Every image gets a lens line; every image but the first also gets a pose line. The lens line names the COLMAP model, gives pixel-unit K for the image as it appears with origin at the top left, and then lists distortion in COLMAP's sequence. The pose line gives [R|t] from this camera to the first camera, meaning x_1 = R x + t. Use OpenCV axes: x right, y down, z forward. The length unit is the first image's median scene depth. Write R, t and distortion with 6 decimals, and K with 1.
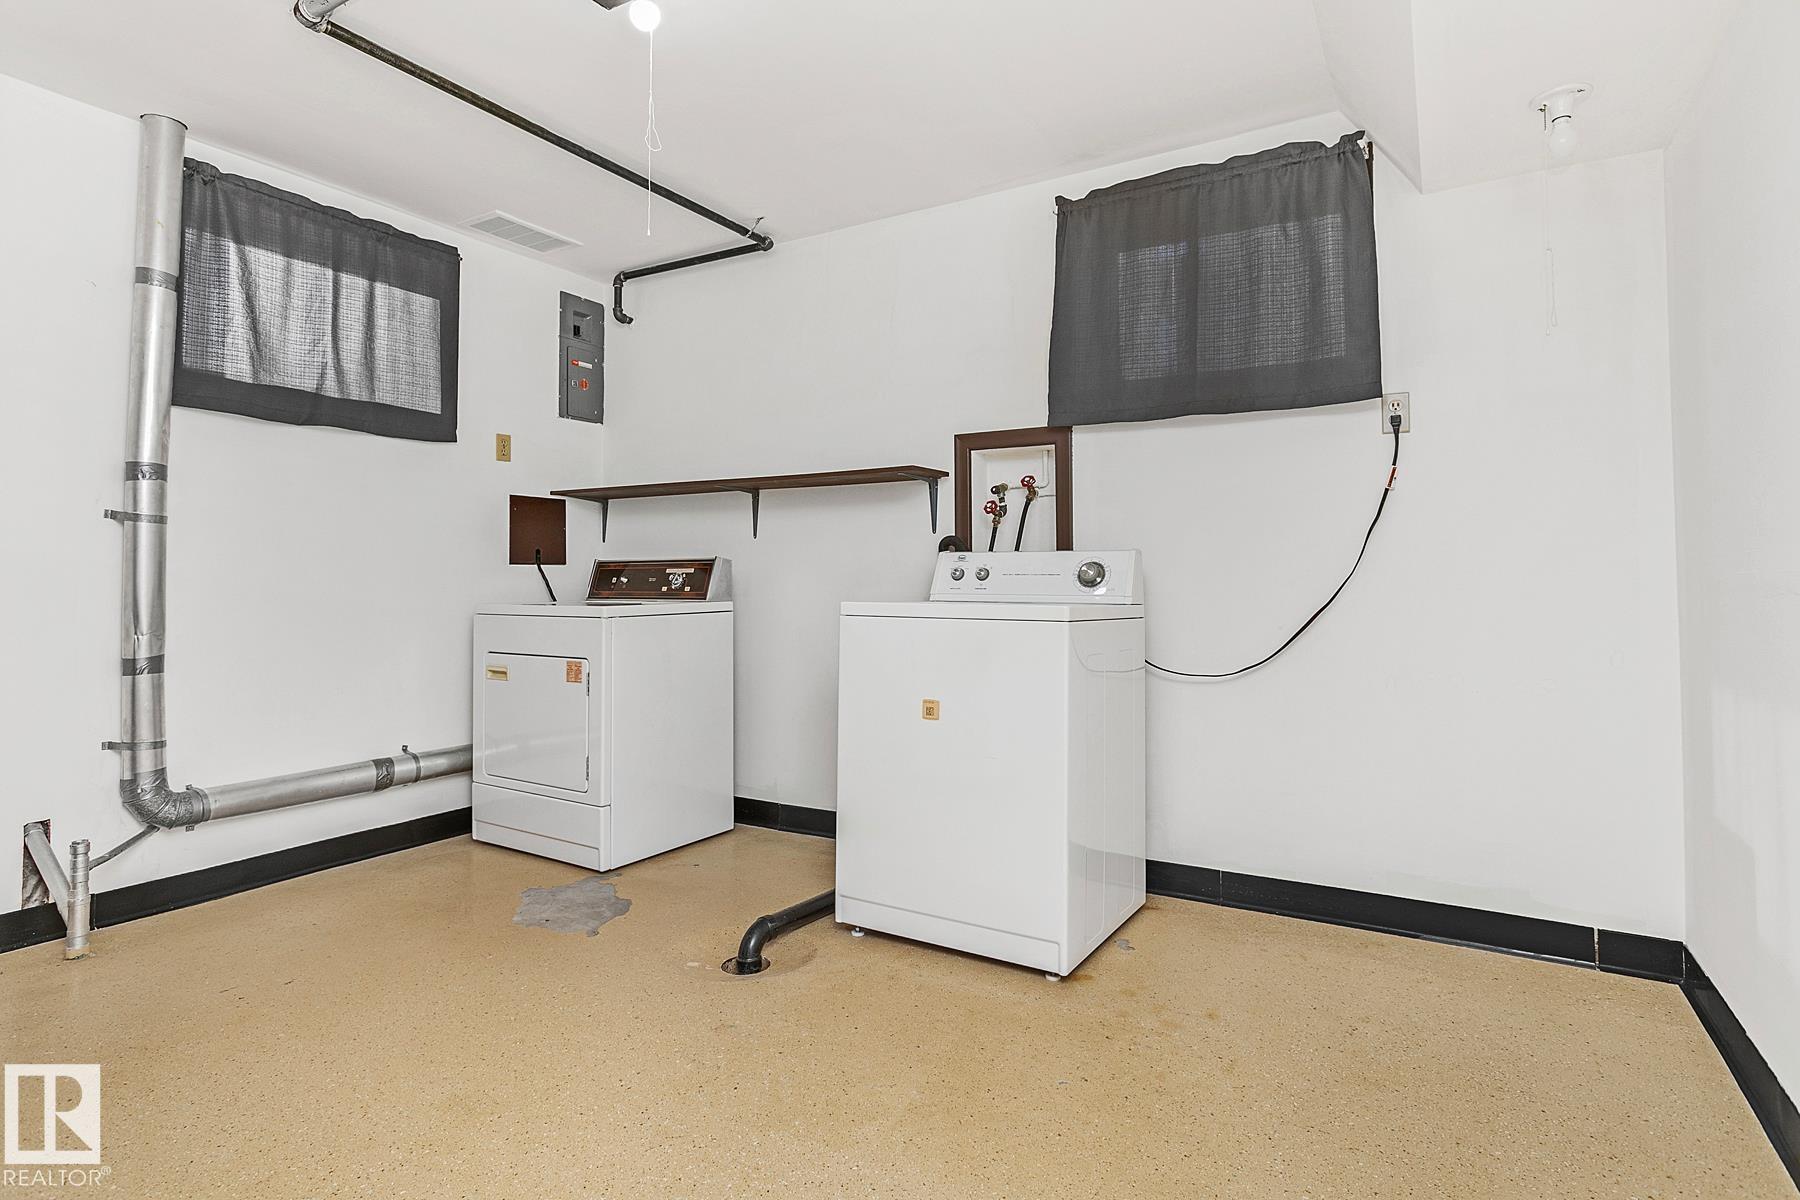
lens RADIAL K [[916.3, 0, 899.9], [0, 916.3, 542.9], [0, 0, 1]] dist [-0.000378, 0.000160]
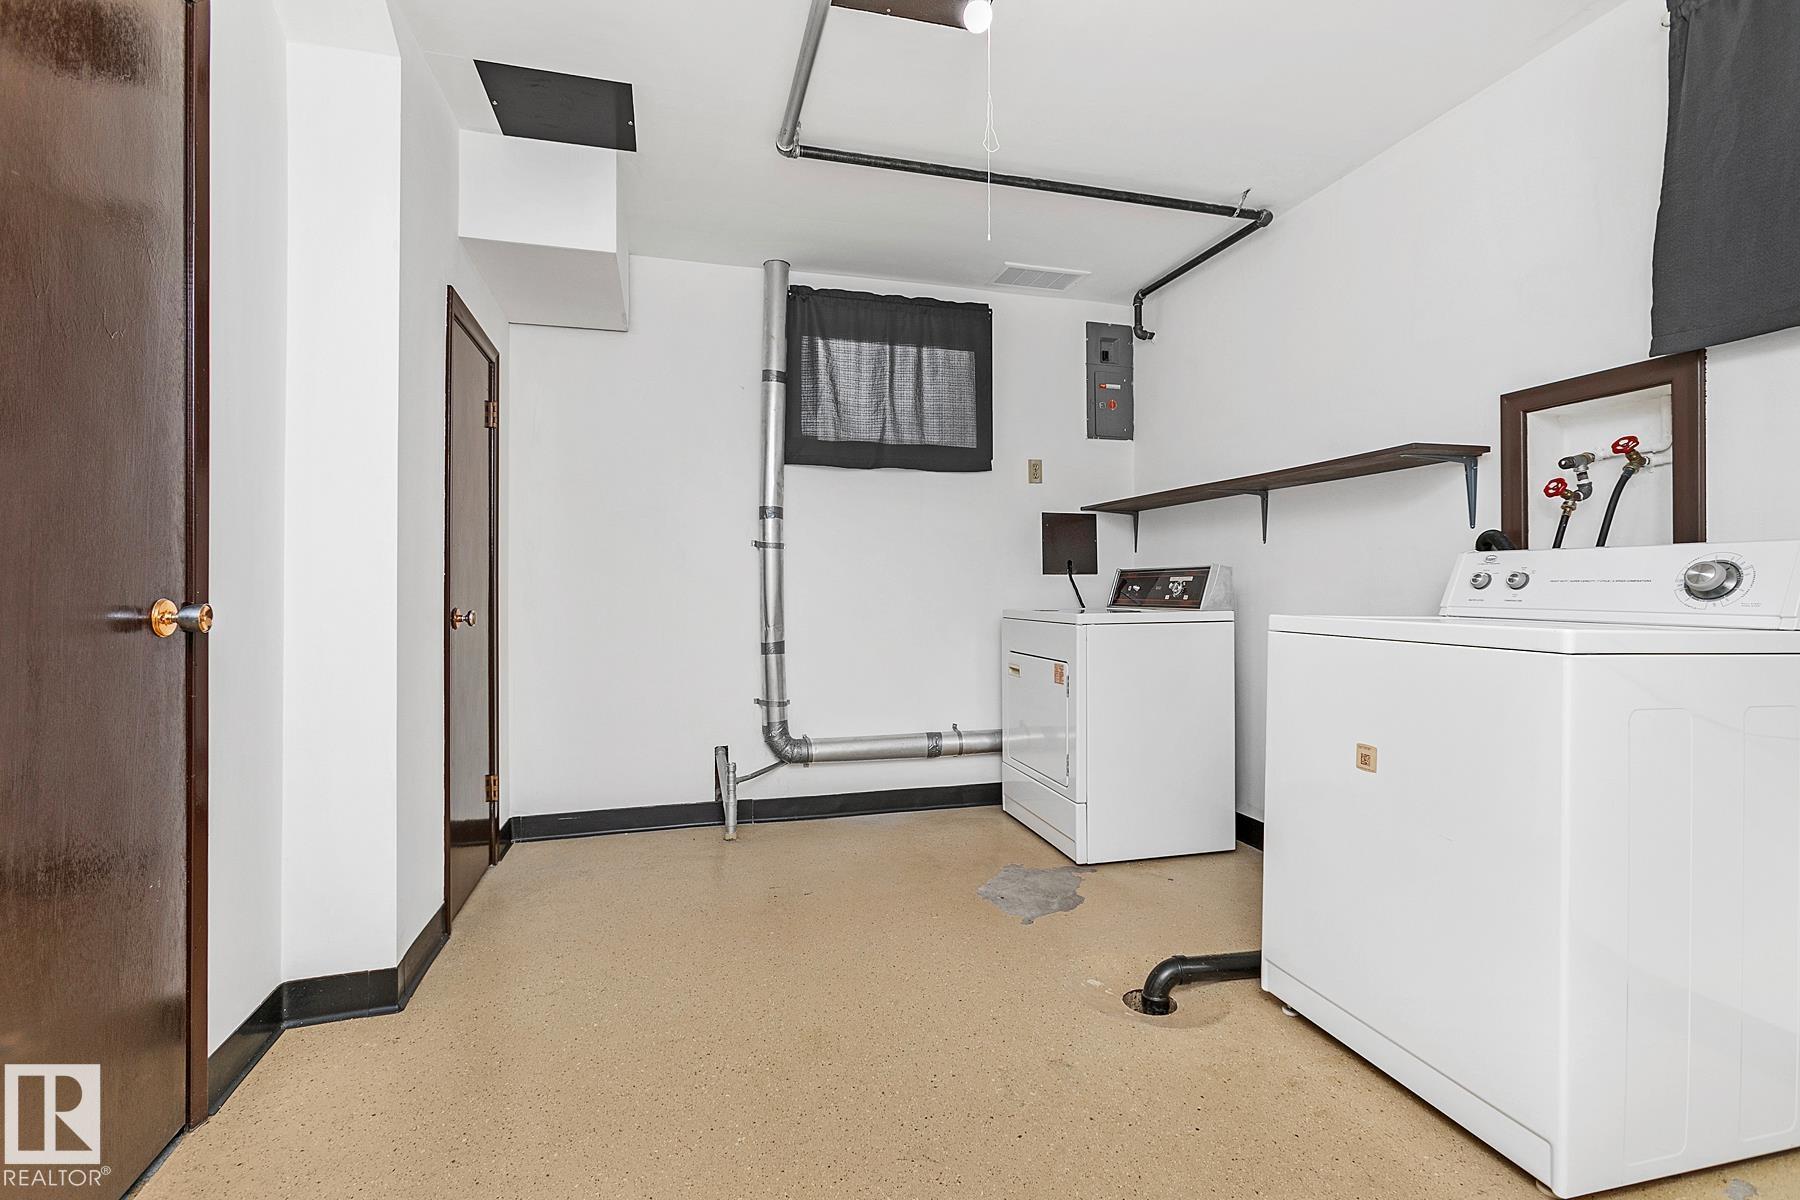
lens RADIAL K [[811.5, 0, 898.8], [0, 811.5, 578.7], [0, 0, 1]] dist [-0.027355, 0.027982]
pose [[0.724065, -0.007536, -0.689691, 0.163347], [0.028052, 0.999435, 0.018529, 0.006387], [0.689161, -0.032764, 0.723867, 0.185935]]
